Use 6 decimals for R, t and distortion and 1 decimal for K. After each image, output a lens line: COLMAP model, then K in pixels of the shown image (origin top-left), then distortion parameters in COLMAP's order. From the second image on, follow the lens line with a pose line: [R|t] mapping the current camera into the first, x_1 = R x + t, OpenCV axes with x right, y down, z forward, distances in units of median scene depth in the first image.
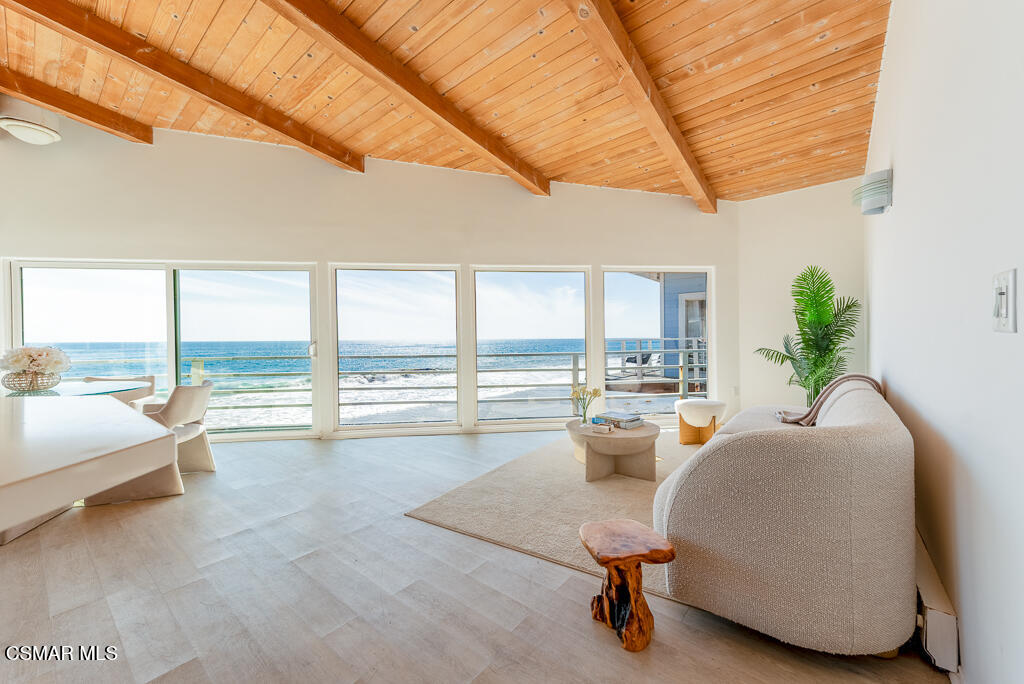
lens RADIAL K [[394.6, 0, 516.0], [0, 394.6, 345.3], [0, 0, 1]] dist [0.029756, 0.000040]
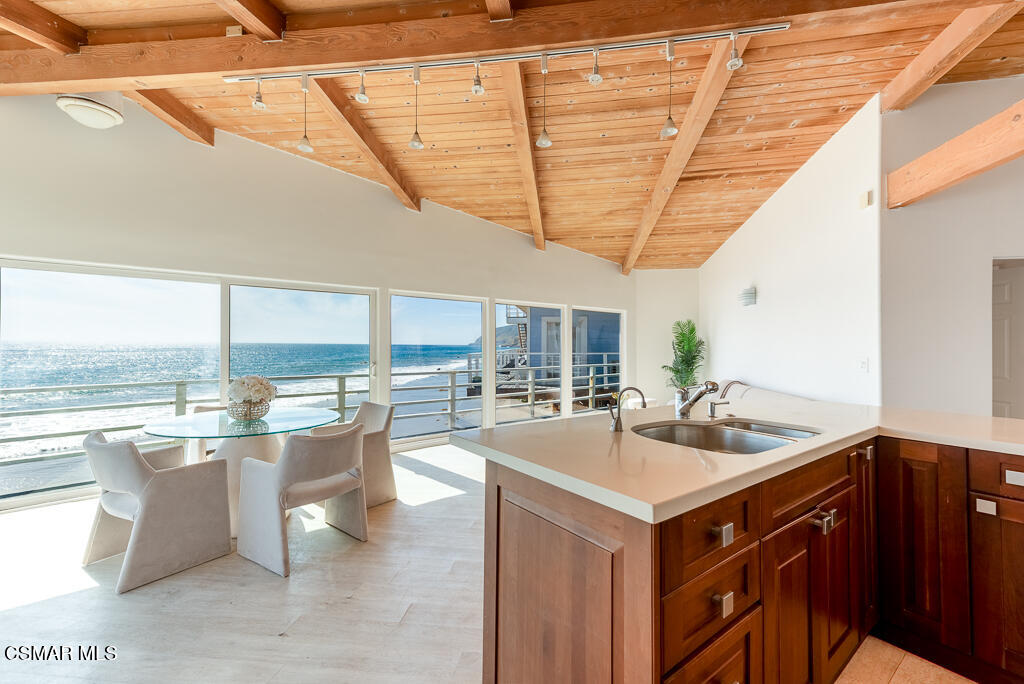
lens RADIAL K [[421.7, 0, 509.7], [0, 421.7, 345.0], [0, 0, 1]] dist [0.017101, 0.000011]
pose [[0.852901, 0.017820, 0.521768, -0.797281], [-0.009957, 0.999791, -0.017871, -0.038681], [-0.521977, 0.010047, 0.852900, -0.152588]]
